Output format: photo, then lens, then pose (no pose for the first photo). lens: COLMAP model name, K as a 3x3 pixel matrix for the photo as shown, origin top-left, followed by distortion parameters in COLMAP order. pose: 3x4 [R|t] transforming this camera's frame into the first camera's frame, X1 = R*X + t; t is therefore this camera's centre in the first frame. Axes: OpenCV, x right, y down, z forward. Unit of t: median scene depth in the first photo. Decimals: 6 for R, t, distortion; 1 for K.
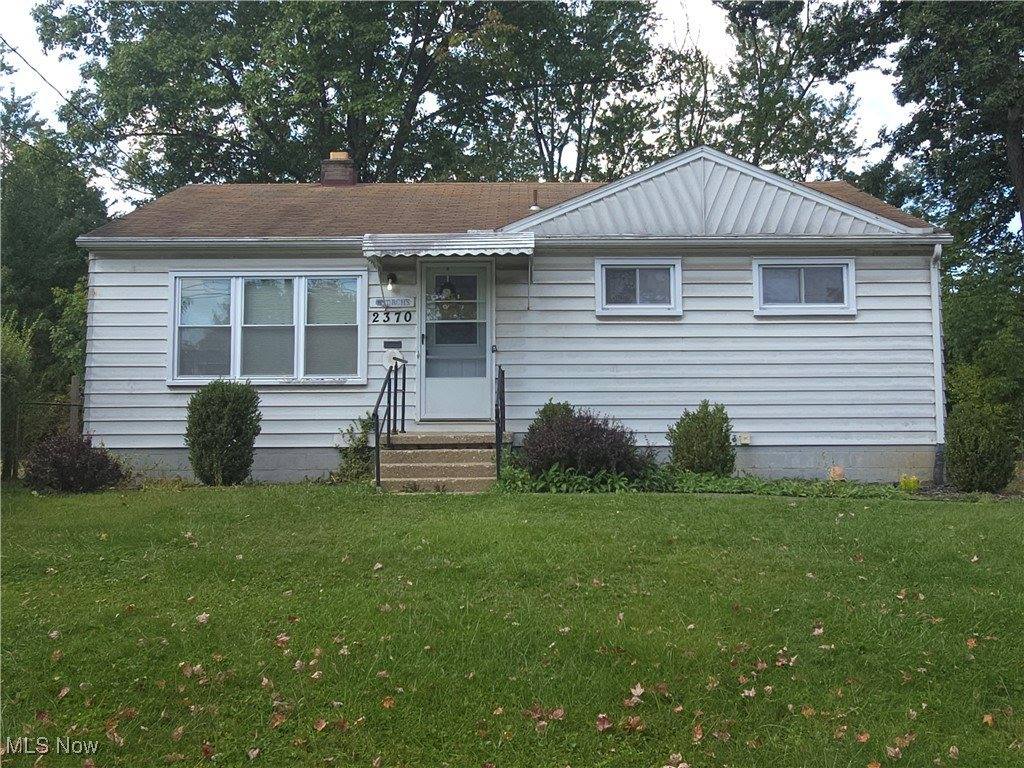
lens RADIAL K [[453.2, 0, 511.8], [0, 453.2, 385.3], [0, 0, 1]] dist [-0.004389, -0.000221]
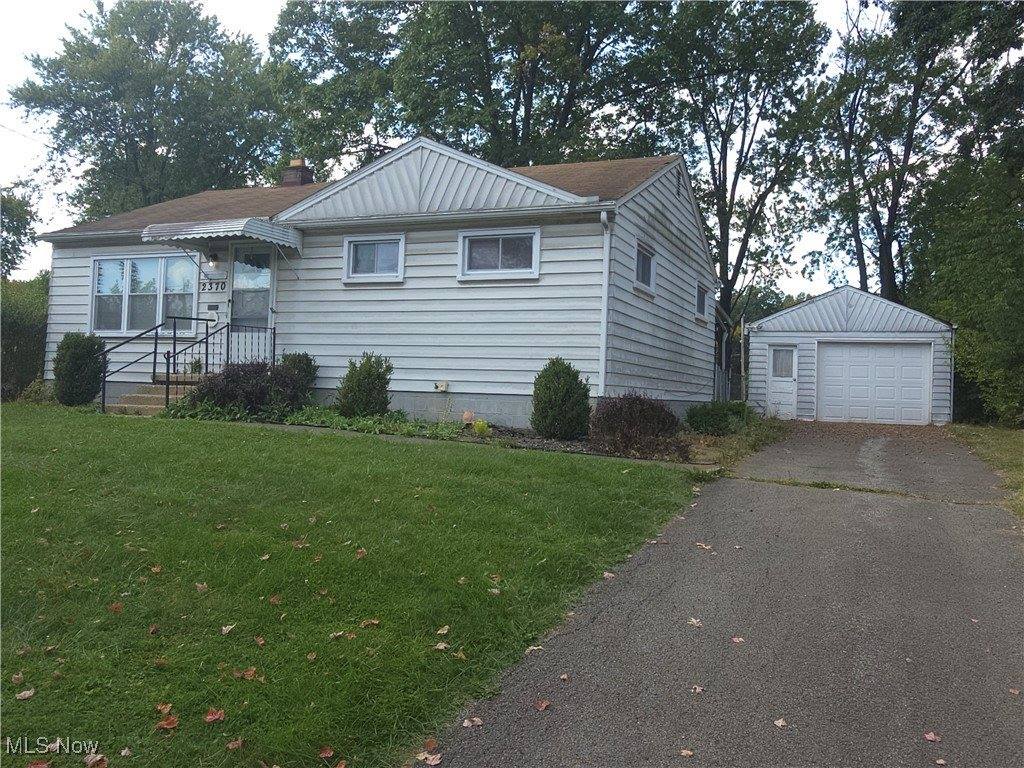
lens RADIAL K [[408.9, 0, 524.3], [0, 408.9, 346.1], [0, 0, 1]] dist [0.002702, 0.000121]
pose [[0.981111, 0.012183, -0.193061, 0.893563], [-0.009571, 0.999850, 0.014458, -0.003722], [0.193208, -0.012337, 0.981080, 0.003961]]
